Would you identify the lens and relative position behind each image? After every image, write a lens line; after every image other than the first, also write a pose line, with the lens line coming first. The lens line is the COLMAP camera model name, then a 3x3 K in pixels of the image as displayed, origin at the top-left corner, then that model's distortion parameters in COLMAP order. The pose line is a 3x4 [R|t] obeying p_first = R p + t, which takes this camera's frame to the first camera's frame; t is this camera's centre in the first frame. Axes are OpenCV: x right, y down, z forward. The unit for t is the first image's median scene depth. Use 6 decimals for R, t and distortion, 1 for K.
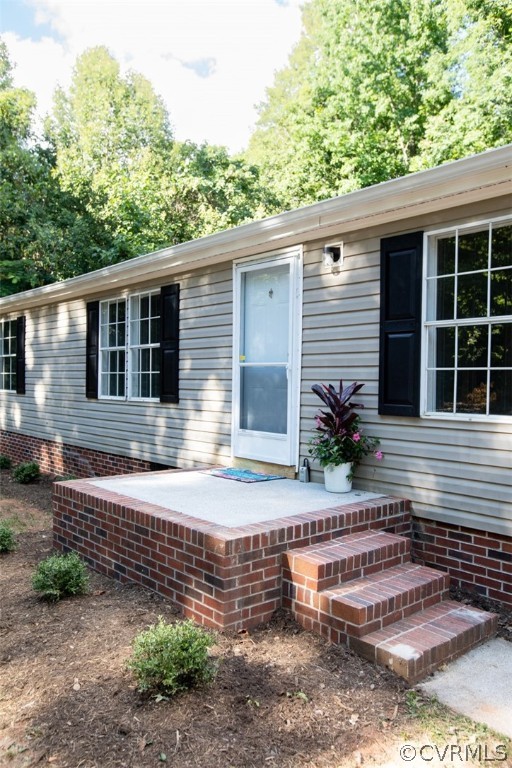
lens RADIAL K [[609.2, 0, 256.0], [0, 609.2, 384.0], [0, 0, 1]] dist [-0.004046, 0.091847]
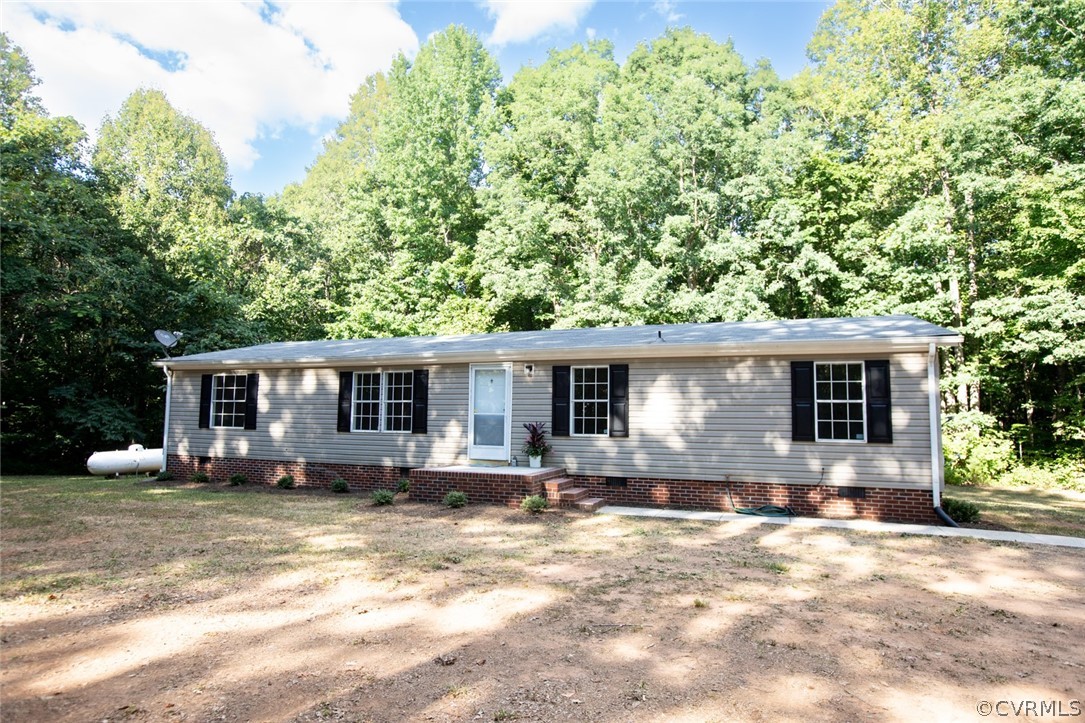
lens RADIAL K [[627.2, 0, 542.5], [0, 627.2, 361.5], [0, 0, 1]] dist [-0.041971, 0.030503]
pose [[0.883871, 0.043896, 0.465666, -0.571128], [0.000028, 0.995581, -0.093902, -0.005950], [-0.467730, 0.083010, 0.879965, -0.696166]]
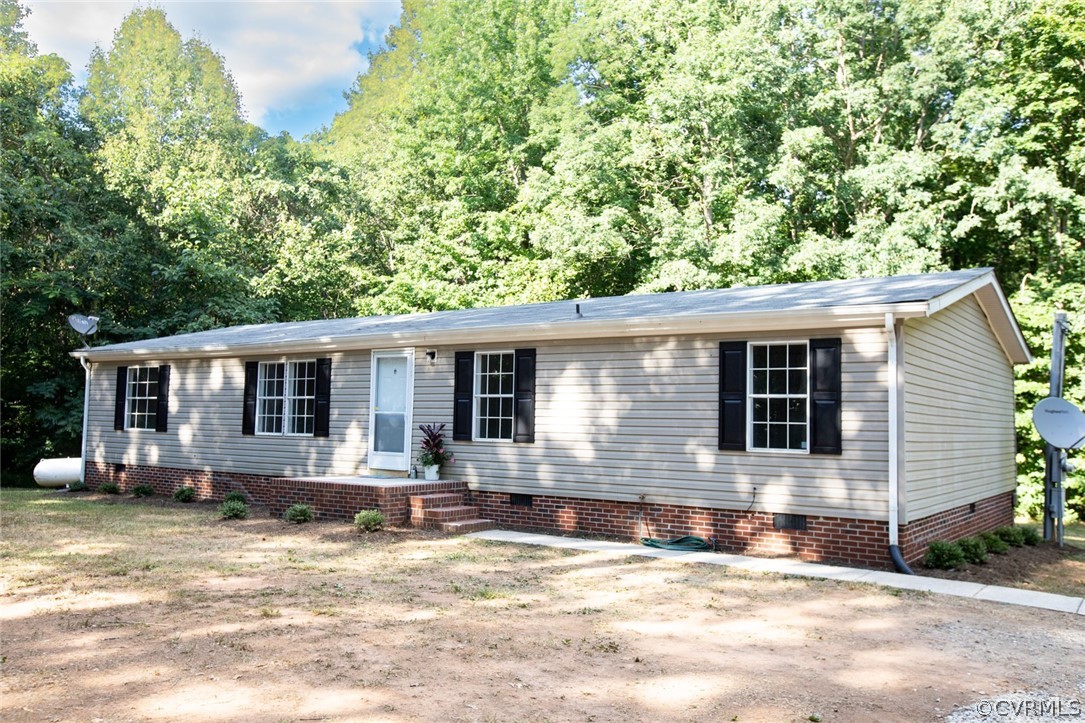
lens RADIAL K [[904.6, 0, 542.5], [0, 904.6, 361.5], [0, 0, 1]] dist [0.013244, 0.017020]
pose [[0.970220, 0.025967, 0.240831, -0.125705], [-0.008188, 0.997185, -0.074532, 0.006655], [-0.242089, 0.070340, 0.967701, -1.051856]]
